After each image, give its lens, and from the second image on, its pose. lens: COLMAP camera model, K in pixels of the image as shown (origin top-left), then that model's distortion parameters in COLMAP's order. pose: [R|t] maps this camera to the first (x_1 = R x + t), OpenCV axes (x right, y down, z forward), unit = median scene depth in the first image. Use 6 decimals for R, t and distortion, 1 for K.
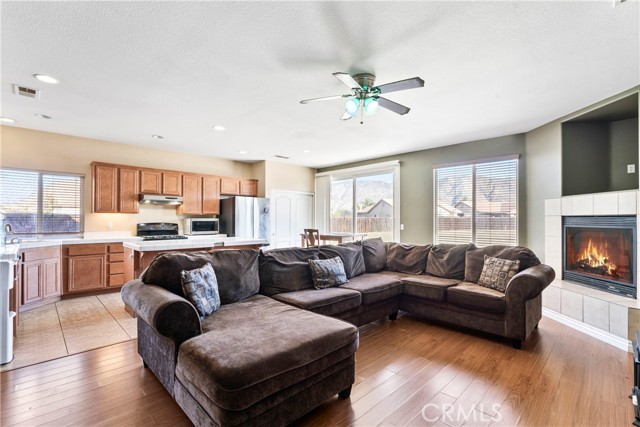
lens RADIAL K [[293.1, 0, 317.5], [0, 293.1, 217.6], [0, 0, 1]] dist [-0.000337, -0.000415]
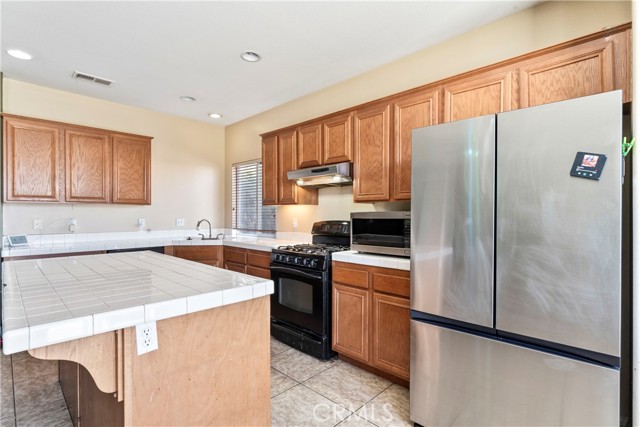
lens RADIAL K [[313.7, 0, 320.0], [0, 313.7, 213.5], [0, 0, 1]] dist [-0.002632, -0.000348]
pose [[0.036628, -0.006126, -0.999310, 0.018116], [0.007155, 0.999957, -0.005867, 0.008253], [0.999303, -0.006935, 0.036671, 1.070036]]
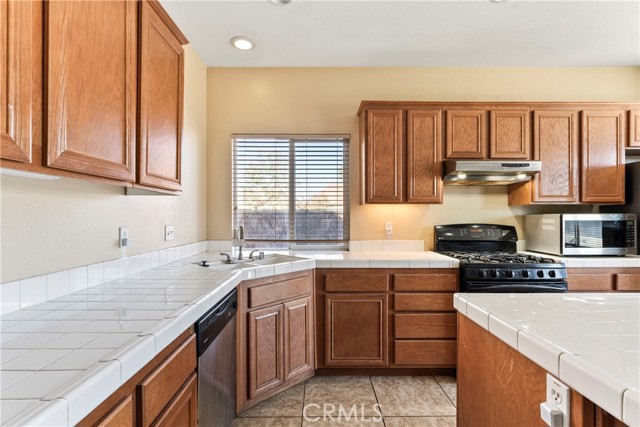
lens RADIAL K [[304.9, 0, 321.0], [0, 304.9, 215.5], [0, 0, 1]] dist [-0.002453, -0.000510]
pose [[0.725180, -0.006396, -0.688529, -0.438655], [0.008436, 0.999964, -0.000403, 0.002666], [0.688507, -0.005517, 0.725208, 0.545977]]
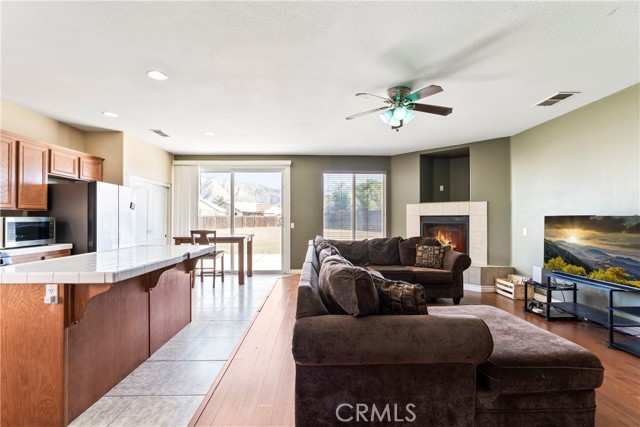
lens RADIAL K [[293.1, 0, 317.5], [0, 293.1, 217.6], [0, 0, 1]] dist [-0.000337, -0.000415]
pose [[0.681295, 0.000392, 0.732009, -0.495252], [-0.002871, 0.999994, 0.002137, 0.001471], [-0.732004, -0.003558, 0.681291, 0.270175]]
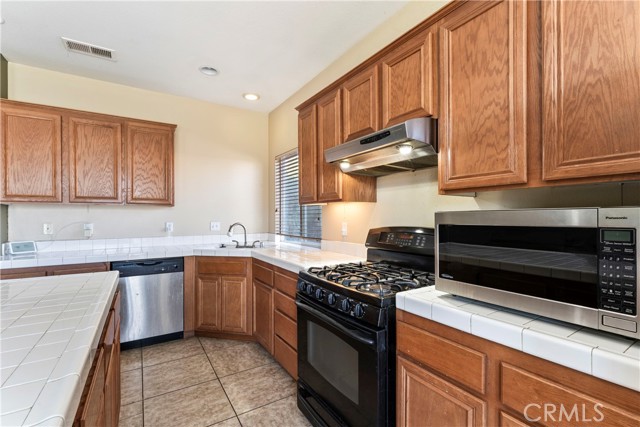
lens RADIAL K [[288.9, 0, 318.3], [0, 288.9, 215.8], [0, 0, 1]] dist [-0.000910, -0.000045]
pose [[-0.203199, -0.006544, -0.979116, -0.247161], [0.009400, 0.999919, -0.008634, 0.007890], [0.979092, -0.010958, -0.203121, 1.094275]]
